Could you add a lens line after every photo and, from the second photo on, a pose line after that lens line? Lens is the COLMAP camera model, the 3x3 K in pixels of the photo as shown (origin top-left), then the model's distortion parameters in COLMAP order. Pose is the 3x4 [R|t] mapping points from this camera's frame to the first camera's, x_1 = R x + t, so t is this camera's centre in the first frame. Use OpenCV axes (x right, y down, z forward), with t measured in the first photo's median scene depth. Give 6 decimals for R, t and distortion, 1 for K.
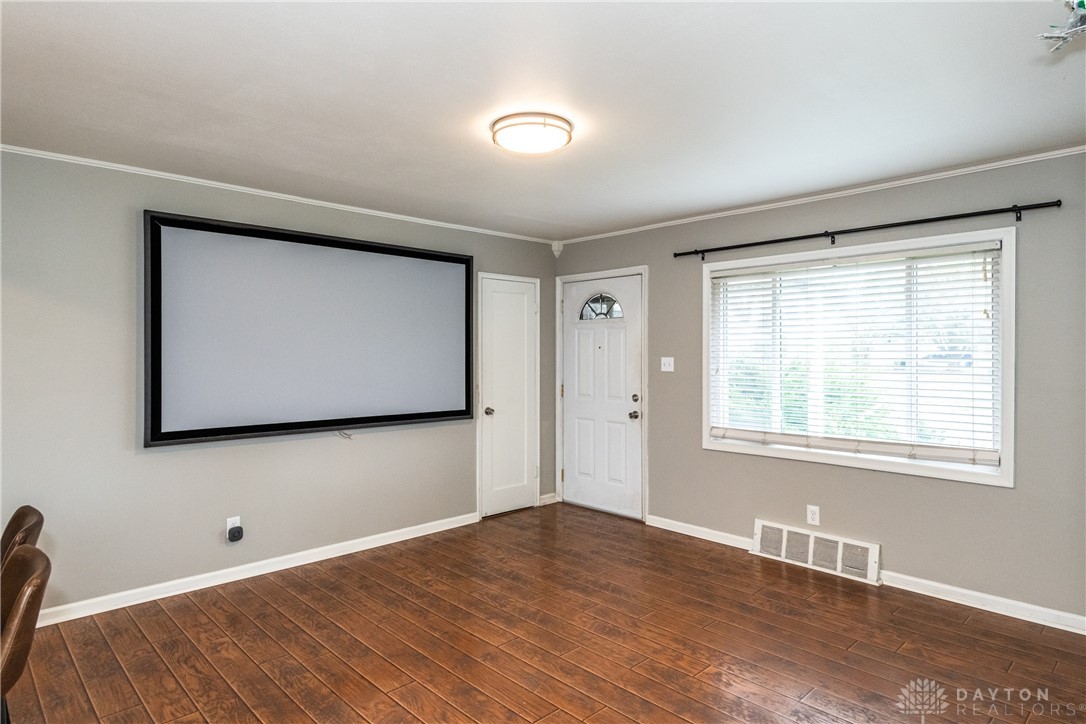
lens RADIAL K [[612.9, 0, 550.1], [0, 612.9, 353.8], [0, 0, 1]] dist [0.023985, -0.000635]
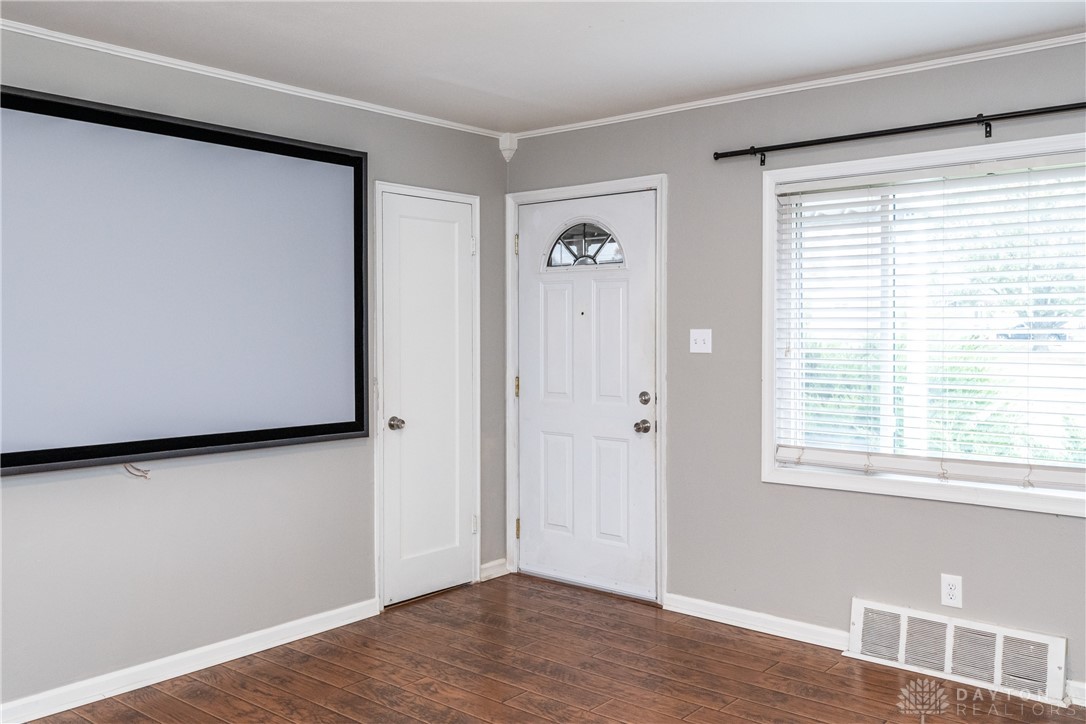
lens RADIAL K [[926.5, 0, 558.0], [0, 926.5, 341.9], [0, 0, 1]] dist [0.011861, 0.004222]
pose [[0.994445, -0.003284, 0.105203, -0.043580], [0.001905, 0.999911, 0.013203, 0.006429], [-0.105237, -0.012929, 0.994363, 0.130217]]
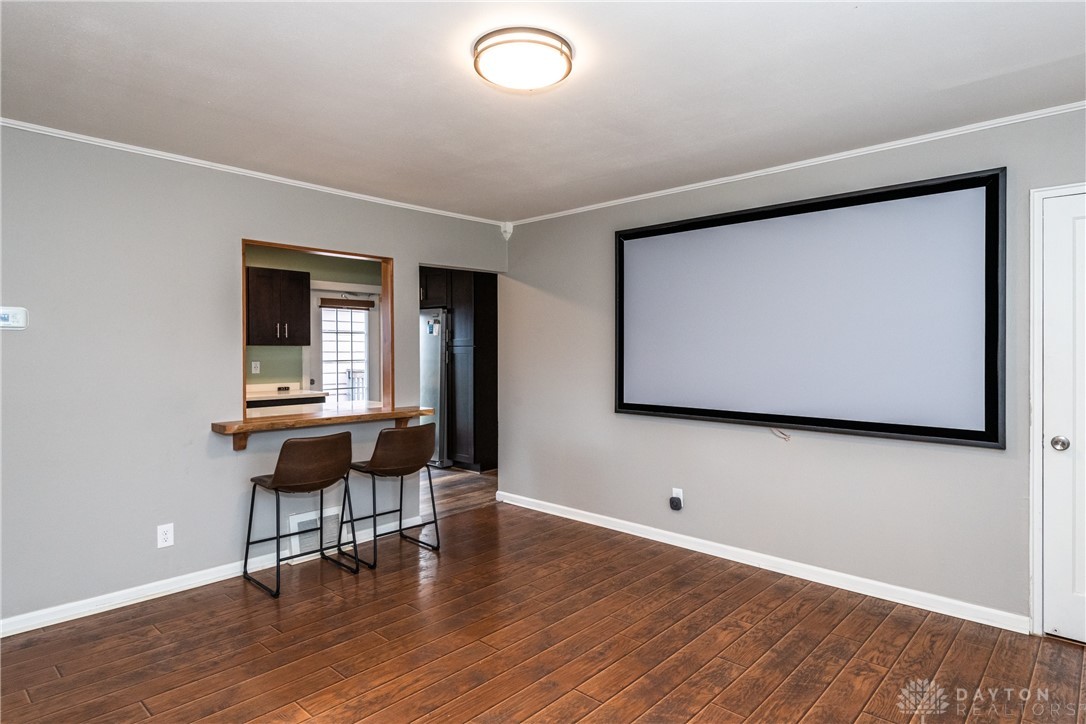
lens RADIAL K [[612.9, 0, 550.1], [0, 612.9, 353.8], [0, 0, 1]] dist [0.023985, -0.000635]
pose [[0.057665, 0.010760, -0.998278, 0.471719], [0.002304, 0.999938, 0.010911, 0.009112], [0.998333, -0.002929, 0.057637, 0.587641]]
